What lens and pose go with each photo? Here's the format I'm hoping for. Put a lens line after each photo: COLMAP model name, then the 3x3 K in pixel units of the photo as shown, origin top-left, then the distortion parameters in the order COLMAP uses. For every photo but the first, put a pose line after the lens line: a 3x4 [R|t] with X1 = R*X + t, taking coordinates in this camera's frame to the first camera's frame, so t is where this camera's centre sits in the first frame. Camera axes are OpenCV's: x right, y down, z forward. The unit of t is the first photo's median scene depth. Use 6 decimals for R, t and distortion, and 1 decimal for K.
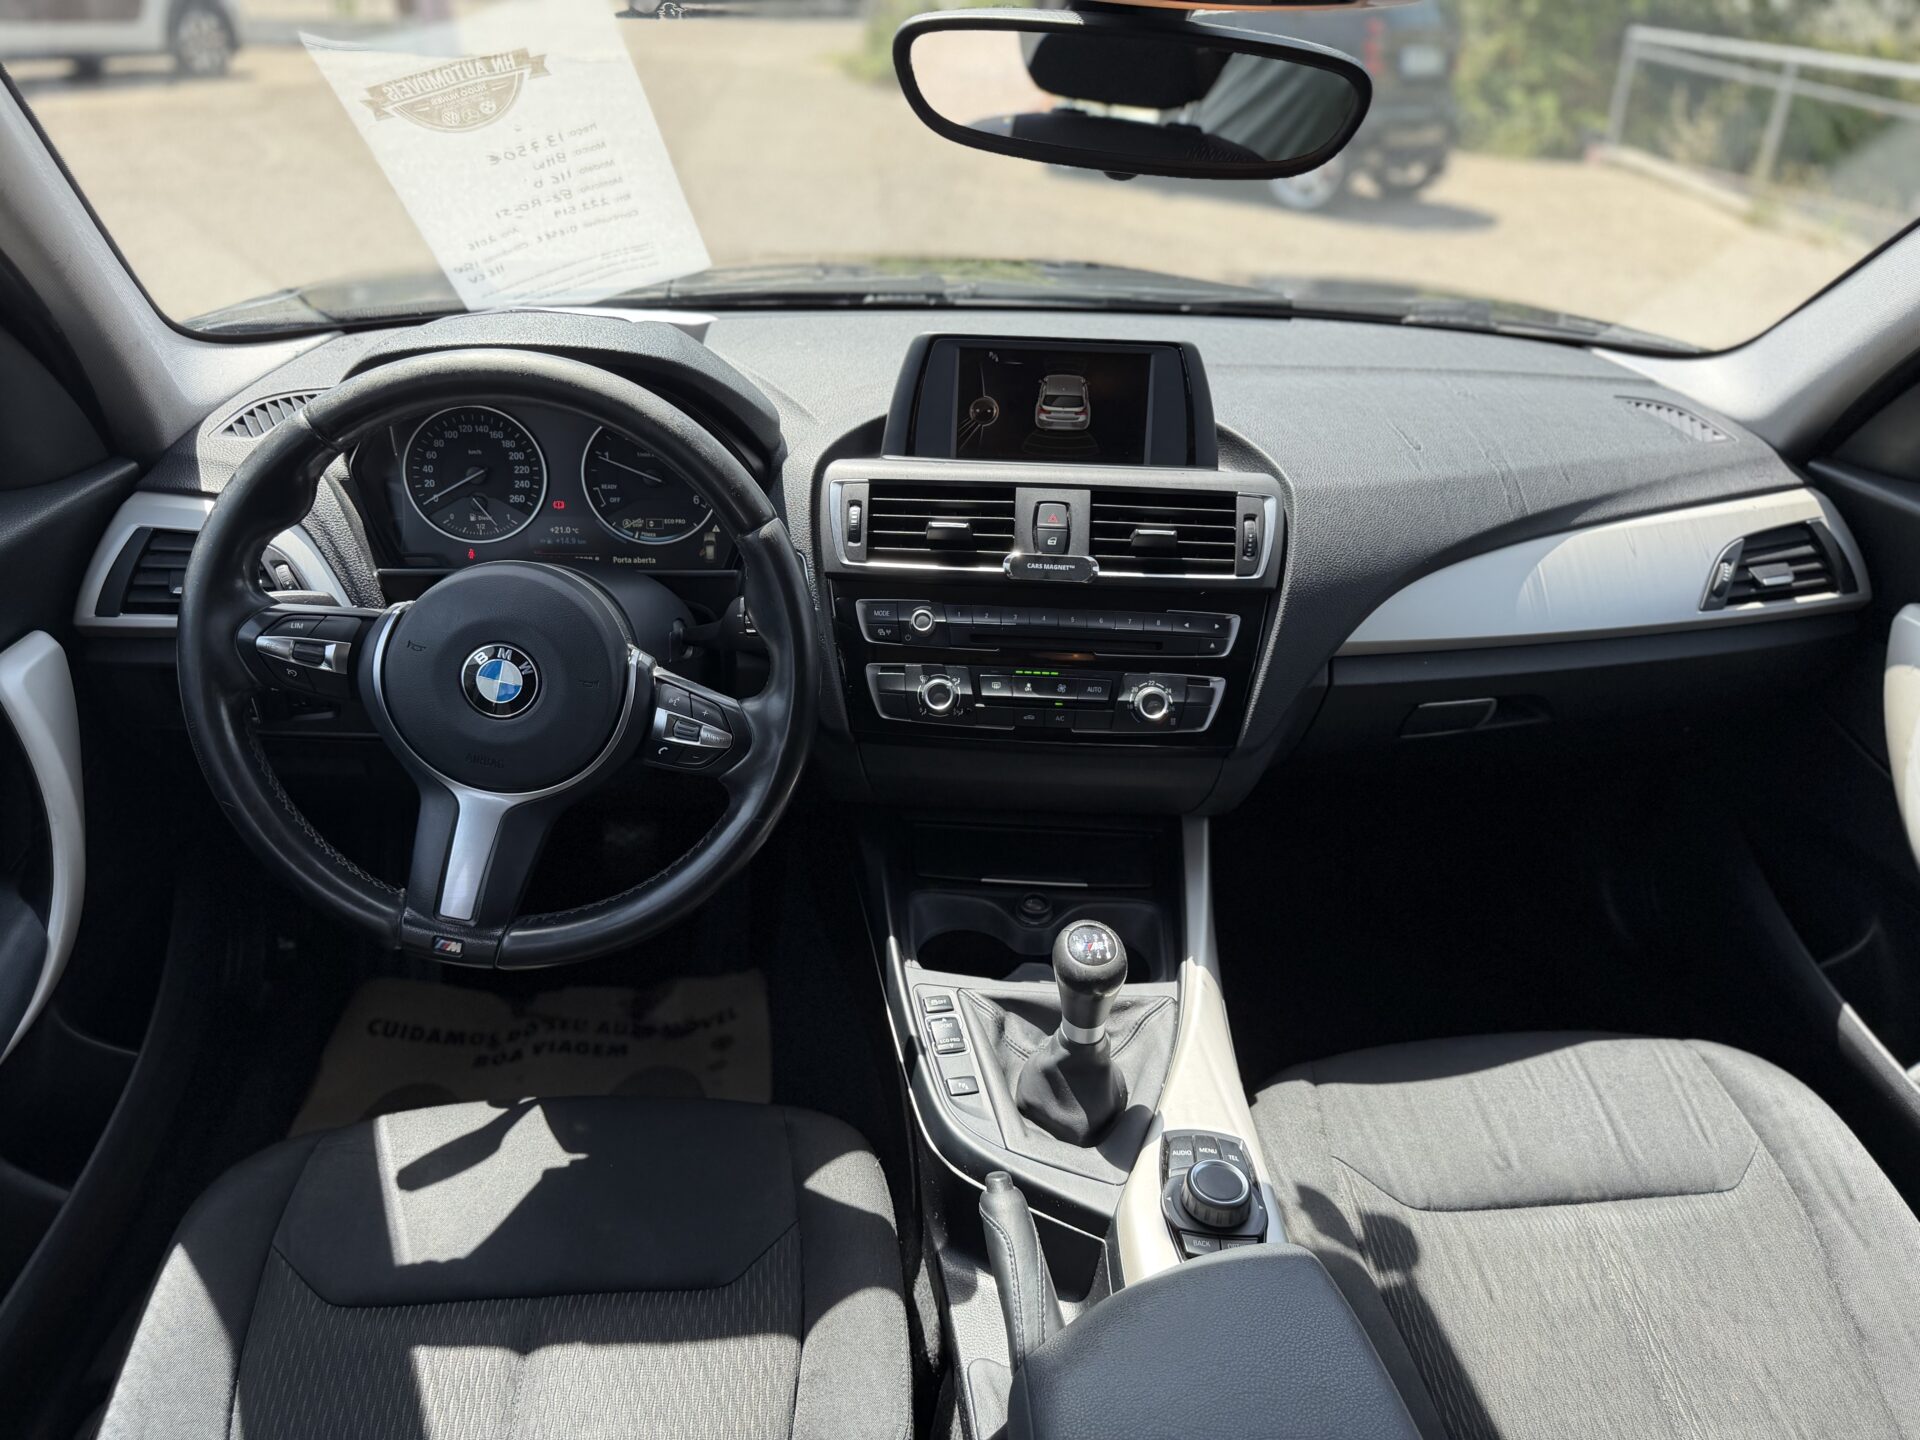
lens RADIAL K [[1310.7, 0, 973.0], [0, 1310.7, 714.8], [0, 0, 1]] dist [0.048612, 0.000136]
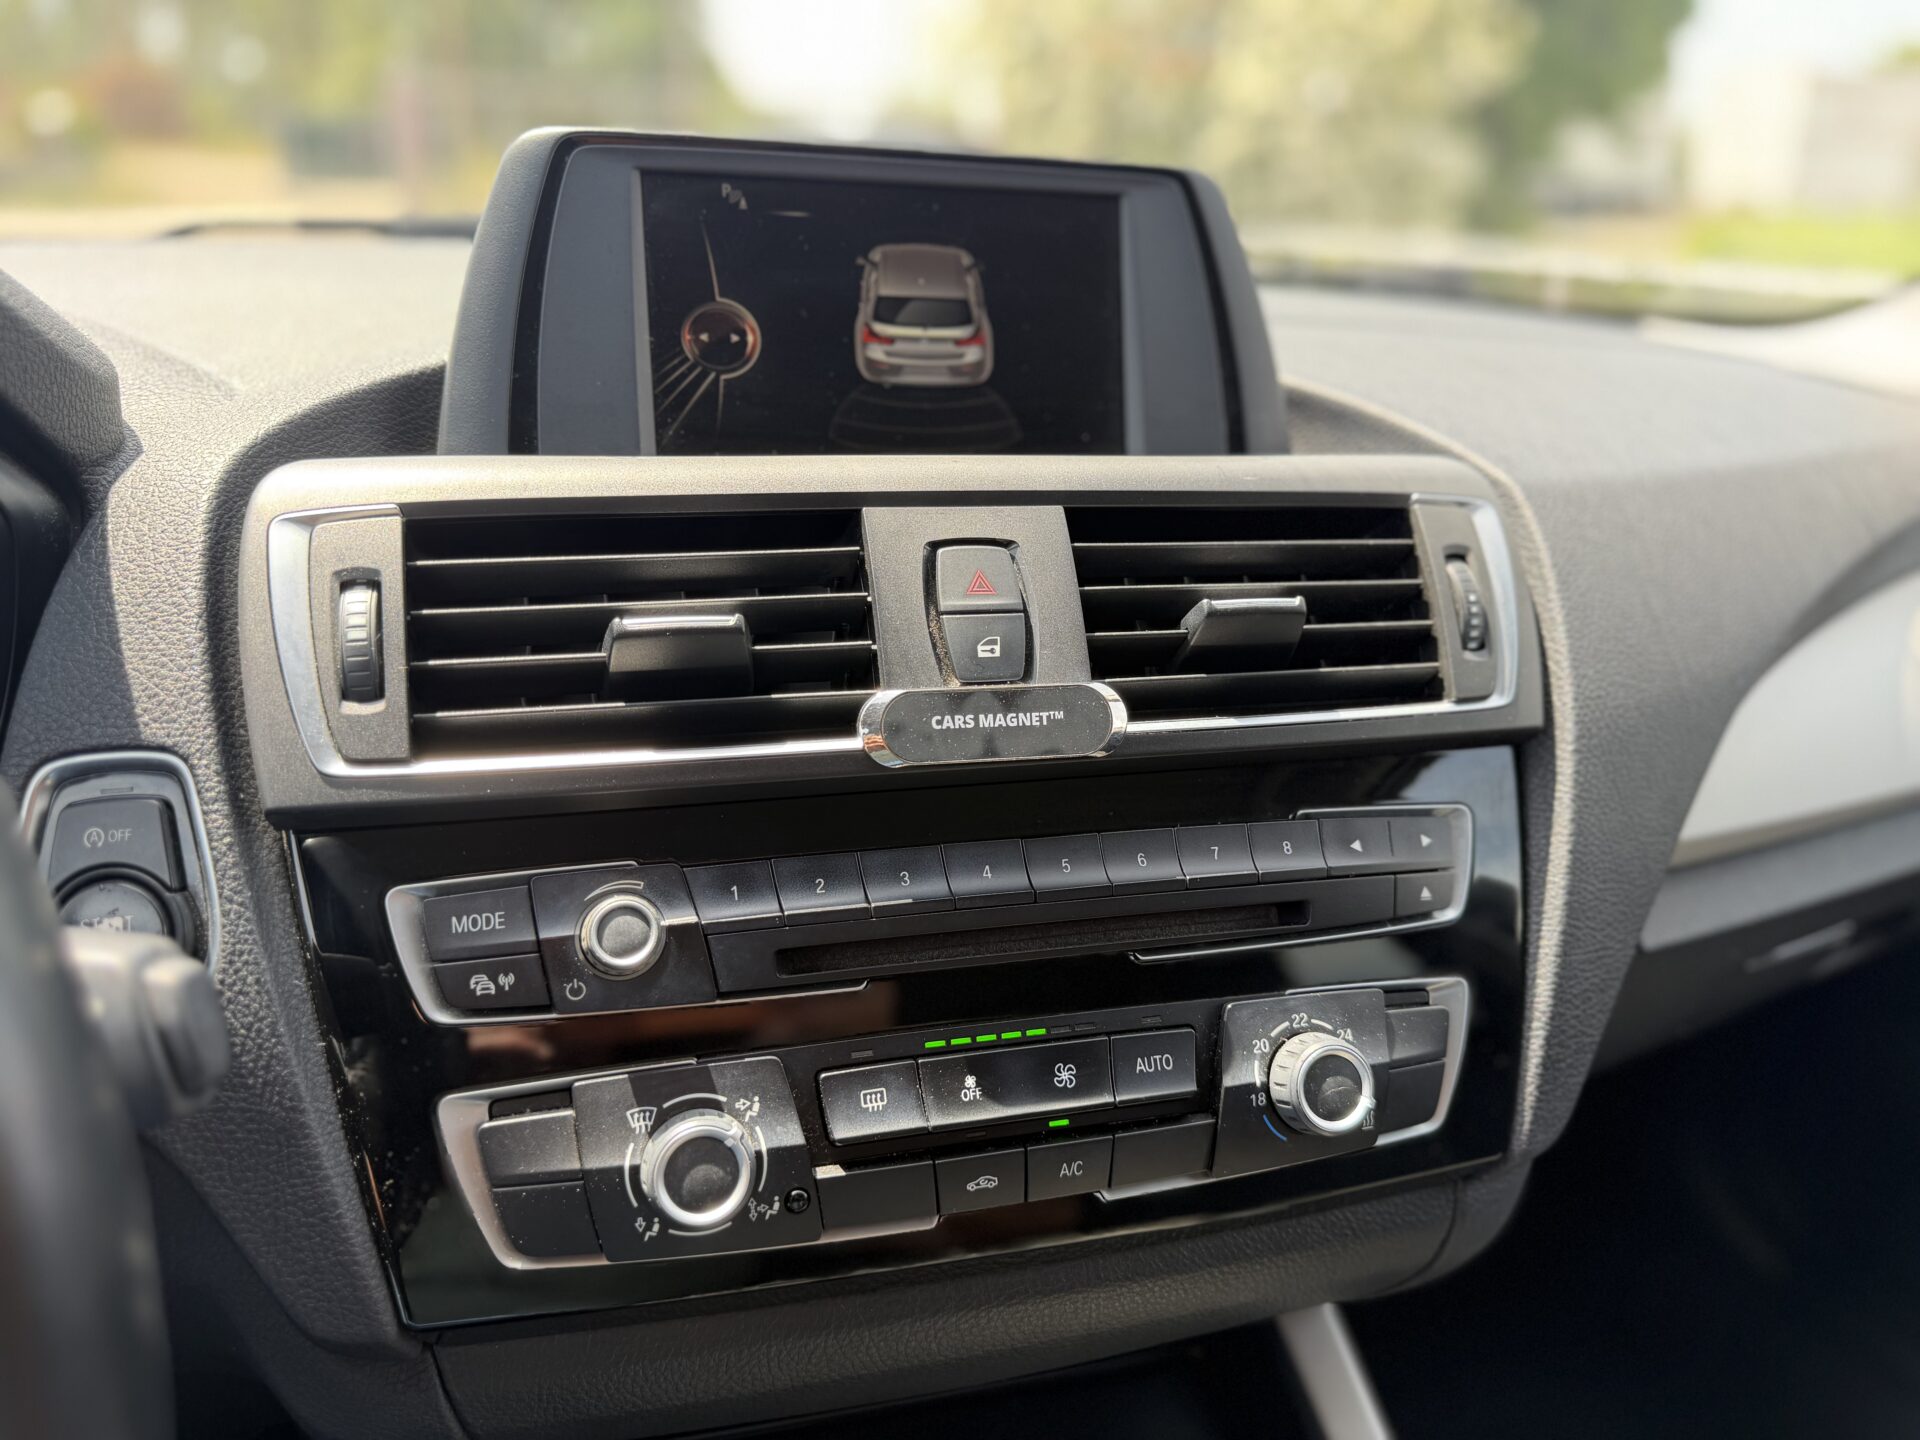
lens RADIAL K [[1310.7, 0, 973.0], [0, 1310.7, 714.8], [0, 0, 1]] dist [0.048612, 0.000136]
pose [[0.952341, -0.087865, 0.292108, -0.045652], [0.124943, 0.985961, -0.110769, -0.076907], [-0.278274, 0.141987, 0.949949, 0.669390]]
